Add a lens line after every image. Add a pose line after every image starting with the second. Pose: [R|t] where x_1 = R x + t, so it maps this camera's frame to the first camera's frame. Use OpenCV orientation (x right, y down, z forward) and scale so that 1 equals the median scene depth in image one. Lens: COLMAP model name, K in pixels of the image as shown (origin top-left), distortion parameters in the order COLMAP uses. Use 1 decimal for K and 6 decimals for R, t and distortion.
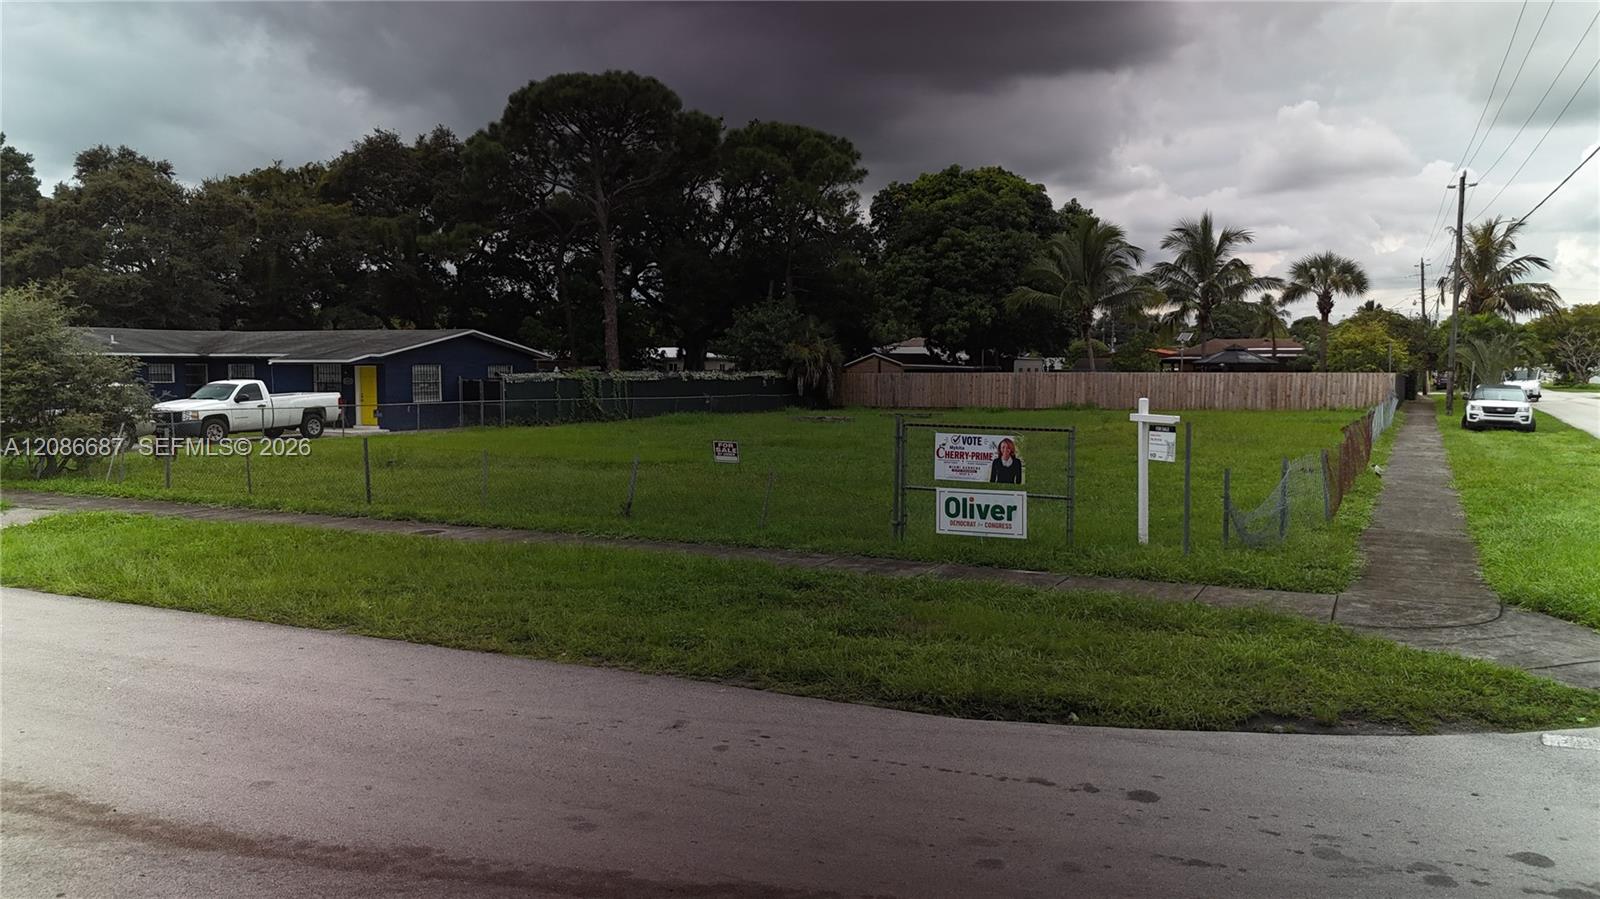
lens RADIAL K [[1161.6, 0, 800.2], [0, 1161.6, 453.3], [0, 0, 1]] dist [0.005726, -0.005893]
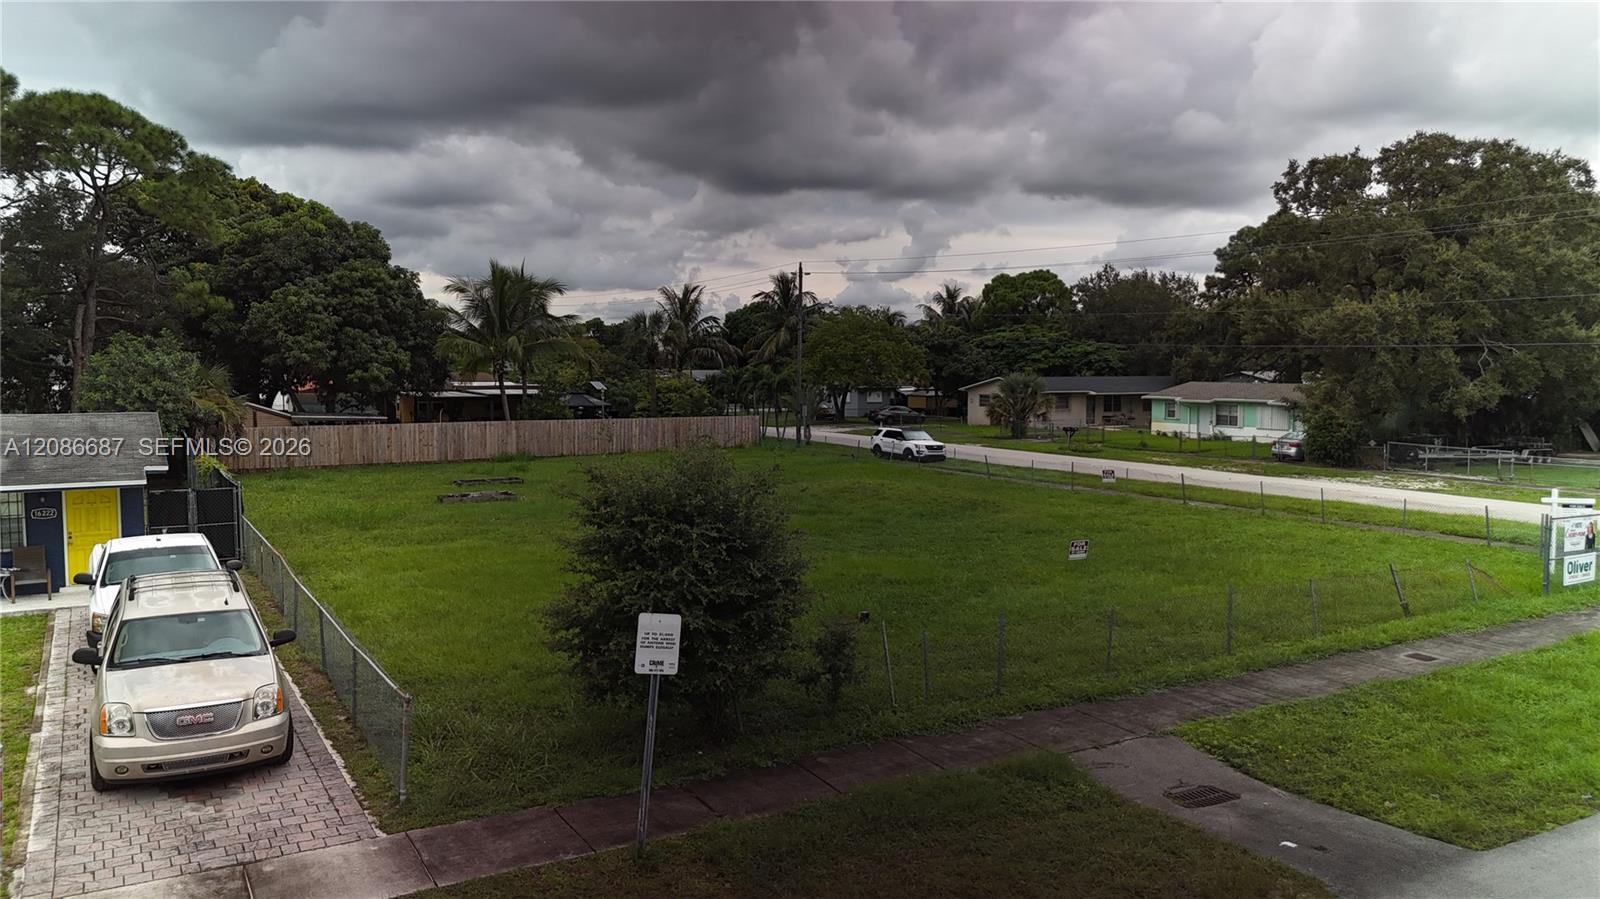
lens RADIAL K [[1161.6, 0, 800.1], [0, 1161.6, 450.2], [0, 0, 1]] dist [0.005726, -0.005893]
pose [[0.545341, -0.057316, 0.836253, -0.475627], [0.061927, 0.997688, 0.027996, -0.060357], [-0.835924, 0.036519, 0.547629, 0.269039]]
